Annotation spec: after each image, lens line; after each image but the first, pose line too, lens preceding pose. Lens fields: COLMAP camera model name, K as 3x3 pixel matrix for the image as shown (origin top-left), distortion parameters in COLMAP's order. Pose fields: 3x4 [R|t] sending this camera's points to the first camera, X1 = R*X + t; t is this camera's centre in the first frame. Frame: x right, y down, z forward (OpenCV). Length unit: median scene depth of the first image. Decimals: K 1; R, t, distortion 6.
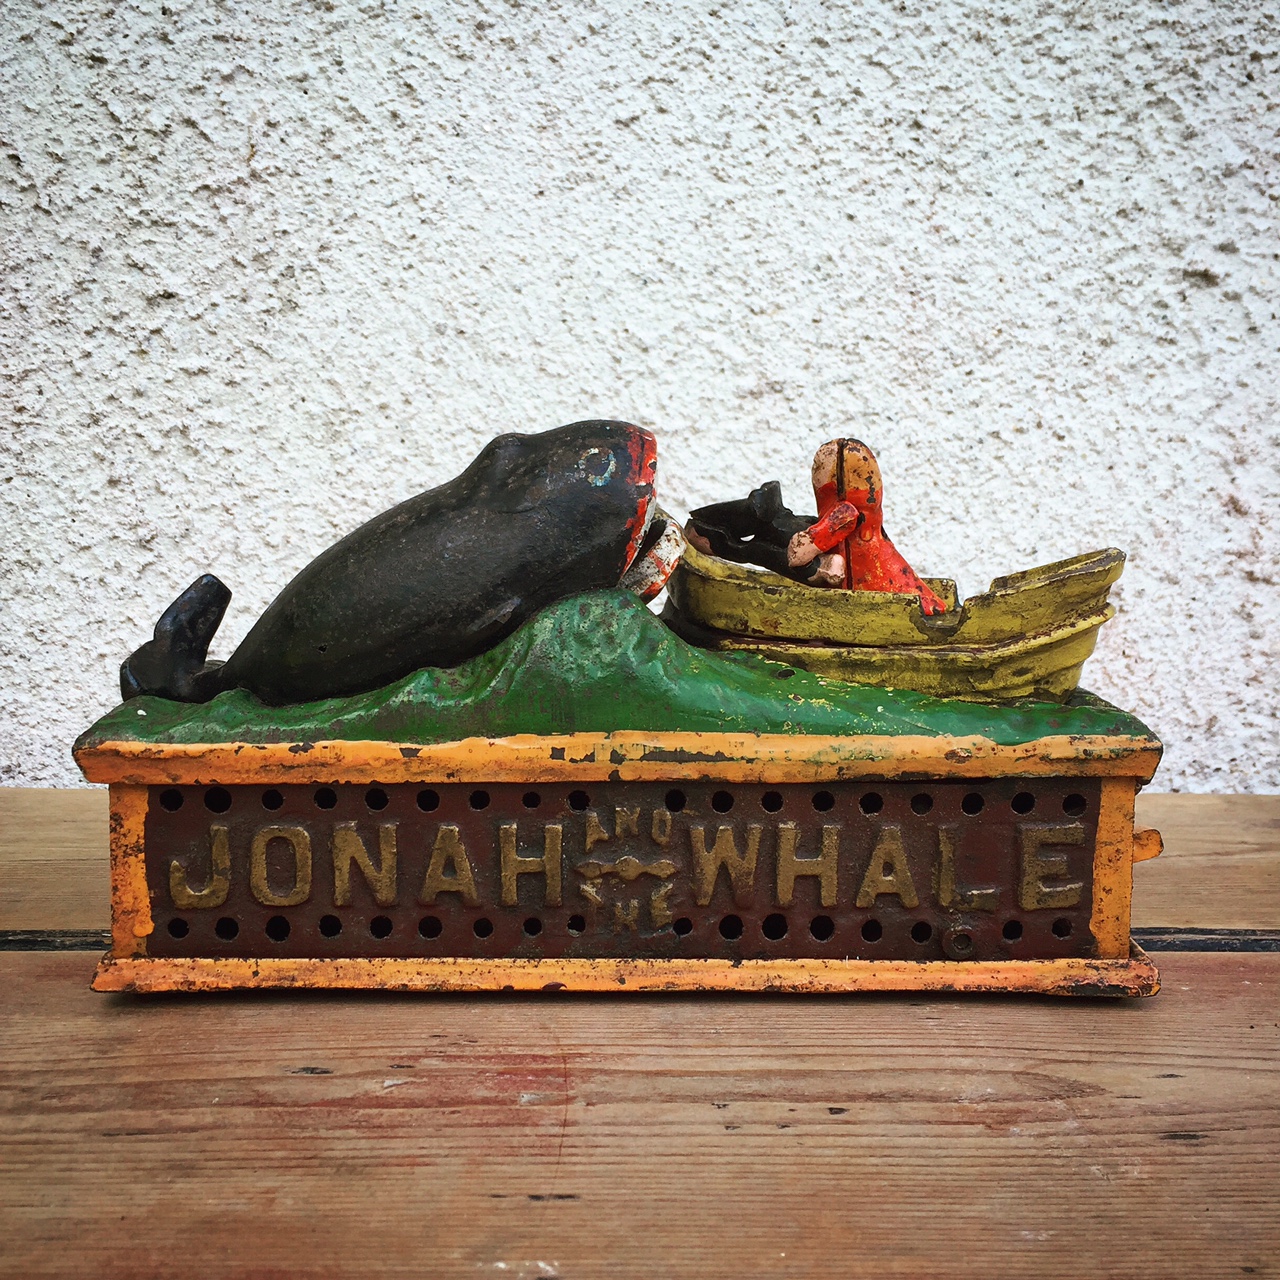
lens RADIAL K [[1258.3, 0, 667.7], [0, 1258.3, 592.6], [0, 0, 1]] dist [0.047306, -0.063583]
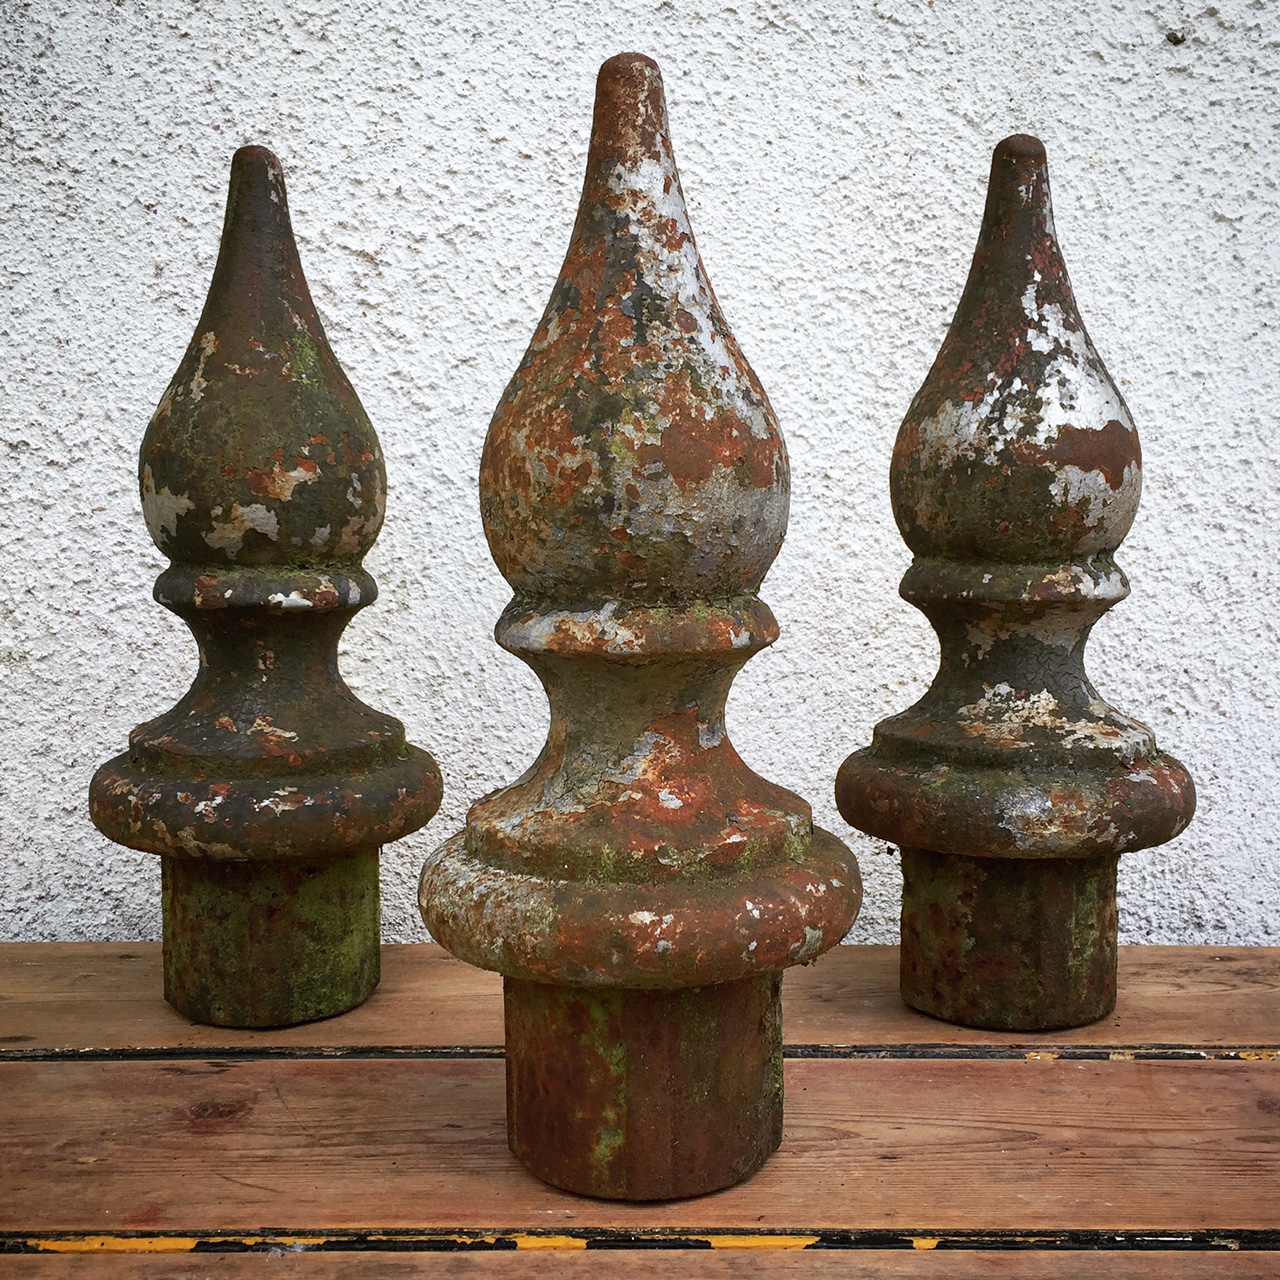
lens RADIAL K [[1412.4, 0, 700.0], [0, 1412.4, 592.7], [0, 0, 1]] dist [0.028657, 0.000000]
pose [[0.999505, -0.010795, -0.029552, 0.097958], [0.010986, 0.999920, 0.006338, -0.250447], [0.029481, -0.006660, 0.999543, -0.645356]]
